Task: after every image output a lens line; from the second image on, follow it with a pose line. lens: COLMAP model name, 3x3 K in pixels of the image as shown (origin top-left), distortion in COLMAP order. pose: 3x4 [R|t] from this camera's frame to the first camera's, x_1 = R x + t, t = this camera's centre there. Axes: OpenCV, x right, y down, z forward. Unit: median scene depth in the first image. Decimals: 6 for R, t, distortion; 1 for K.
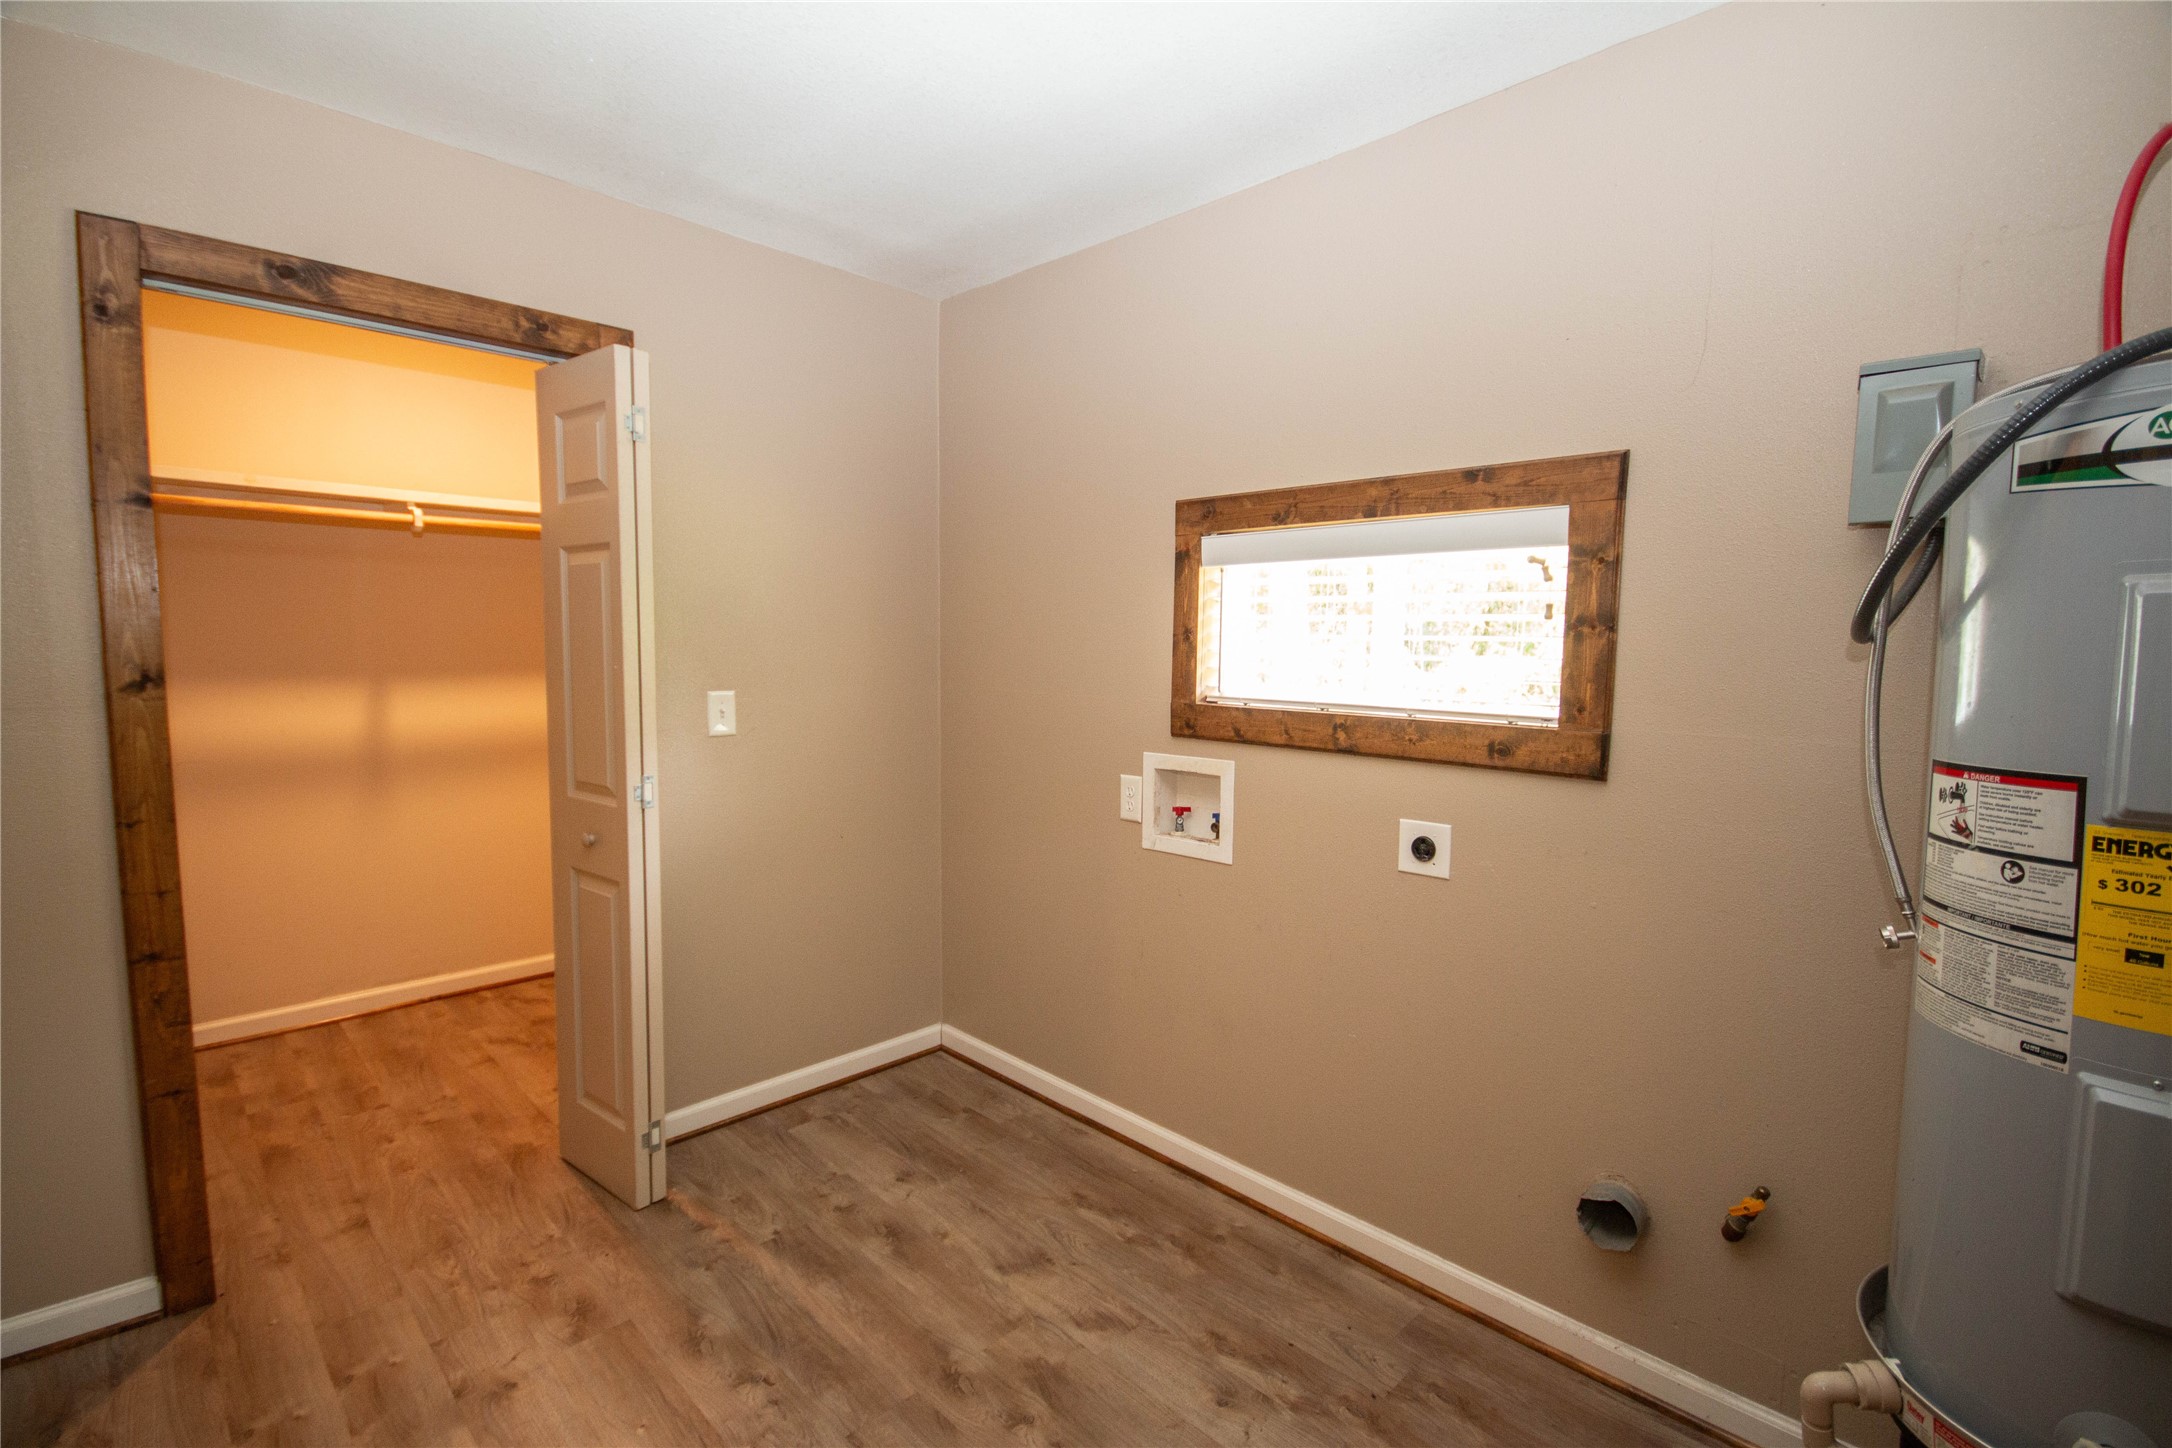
lens RADIAL K [[992.8, 0, 1080.1], [0, 992.8, 733.0], [0, 0, 1]] dist [0.014286, -0.019899]
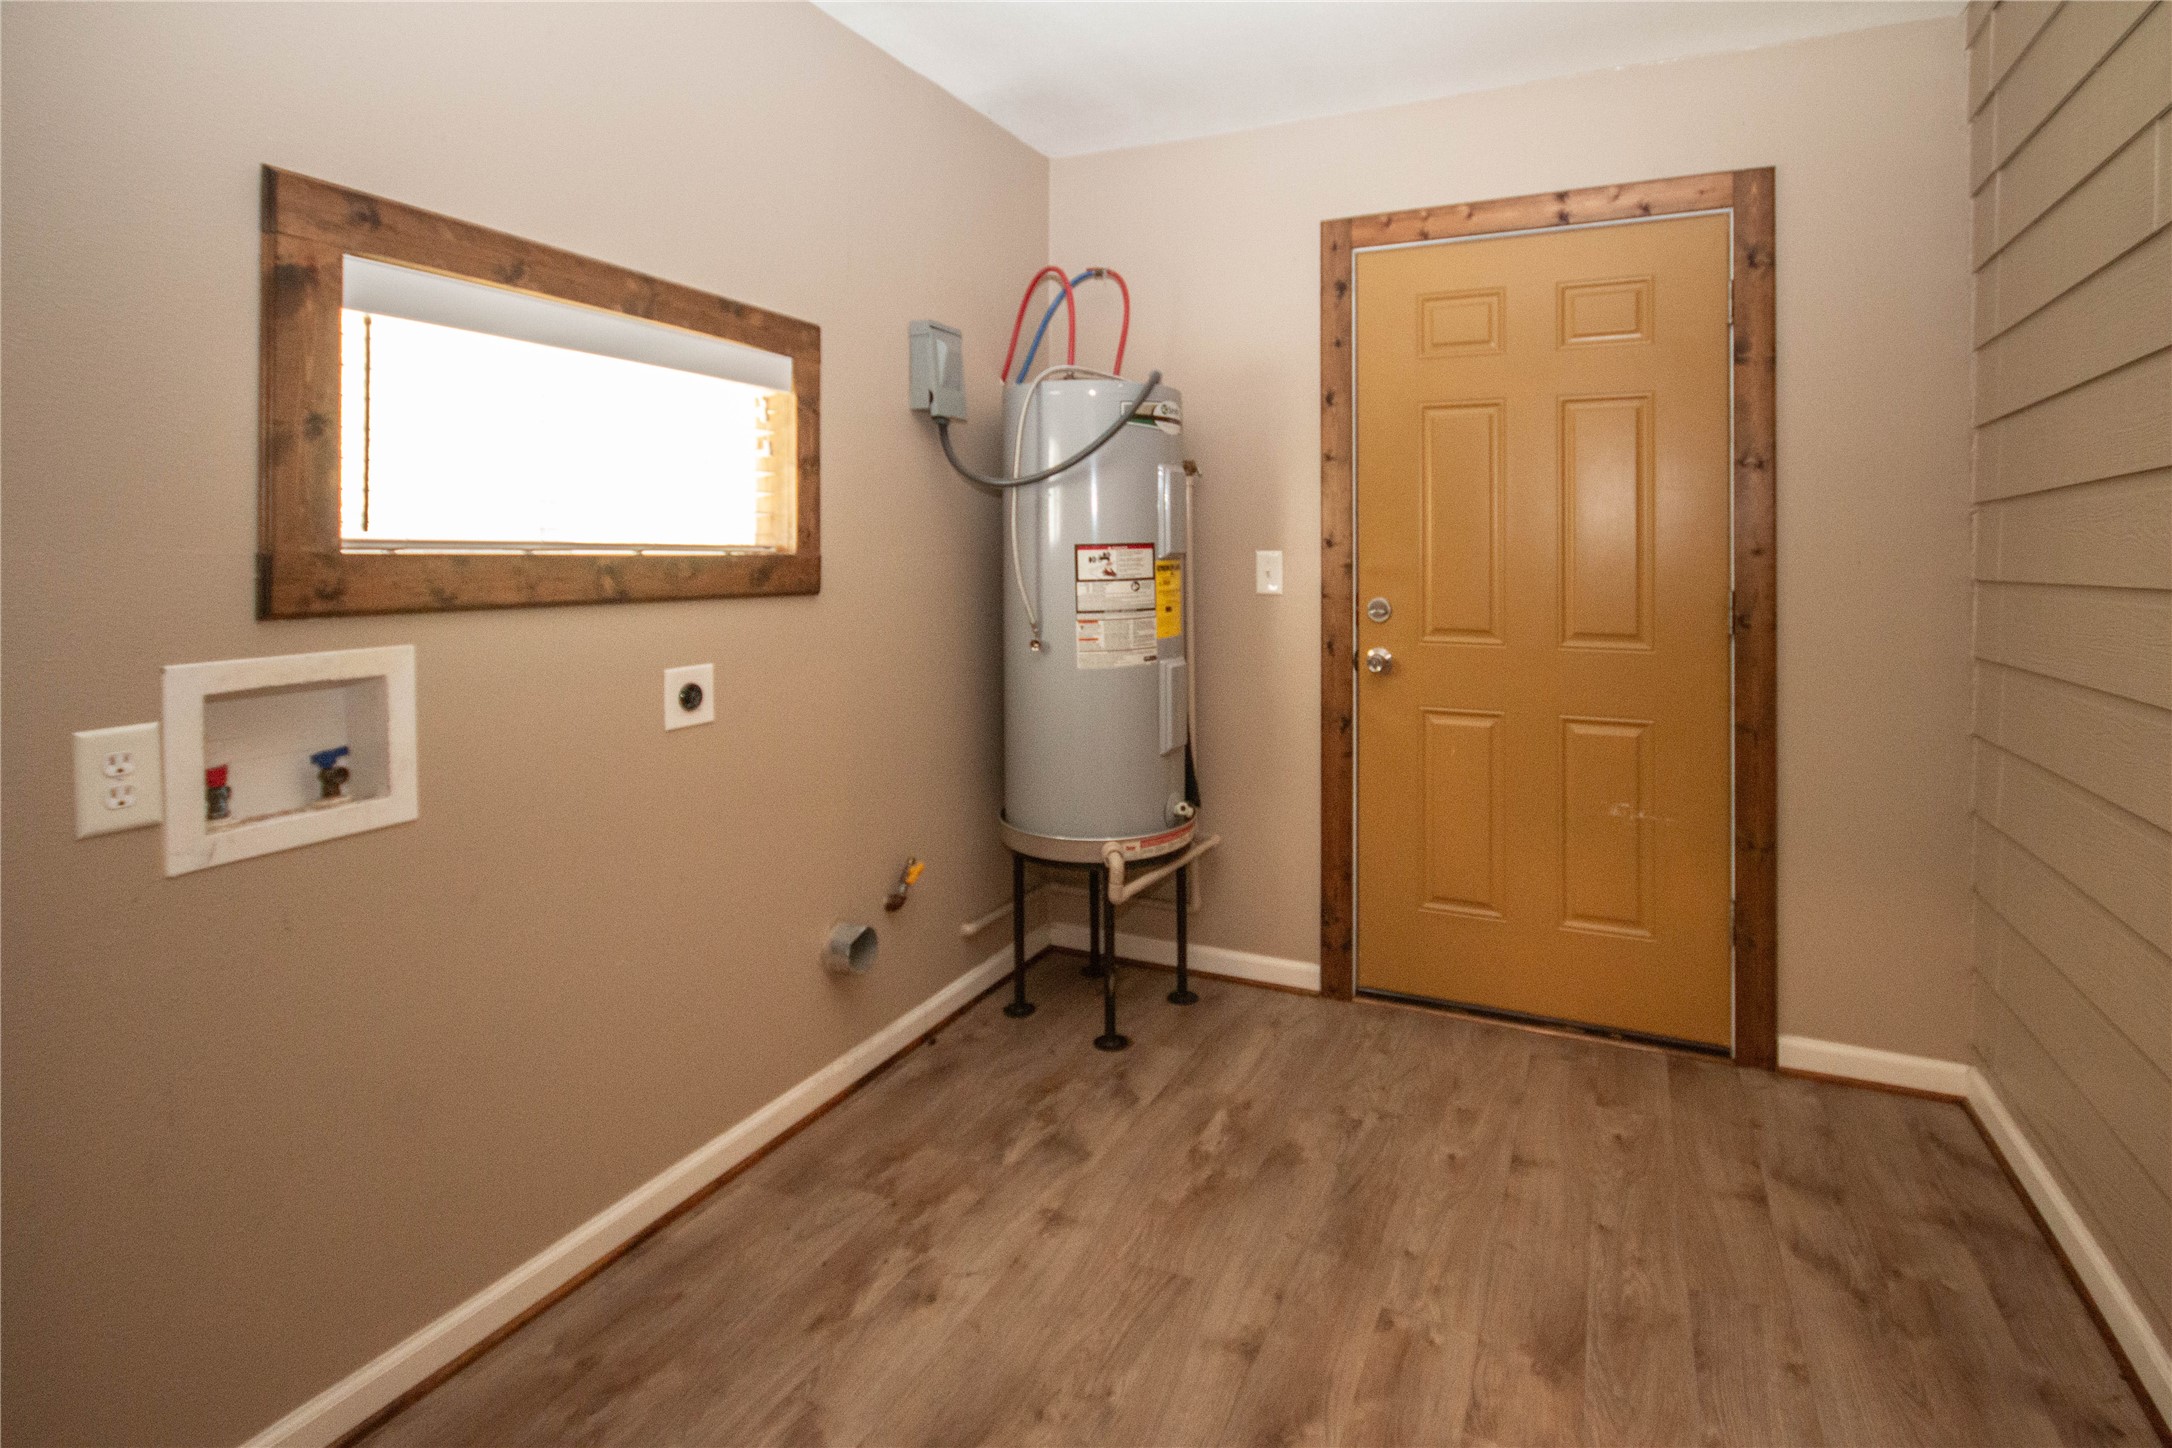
lens RADIAL K [[1202.9, 0, 1091.2], [0, 1202.9, 546.6], [0, 0, 1]] dist [0.002239, 0.002051]
pose [[-0.386319, -0.000664, 0.922365, -0.862336], [0.078440, 0.996353, 0.033570, -0.029936], [-0.919024, 0.085319, -0.384858, 1.150398]]
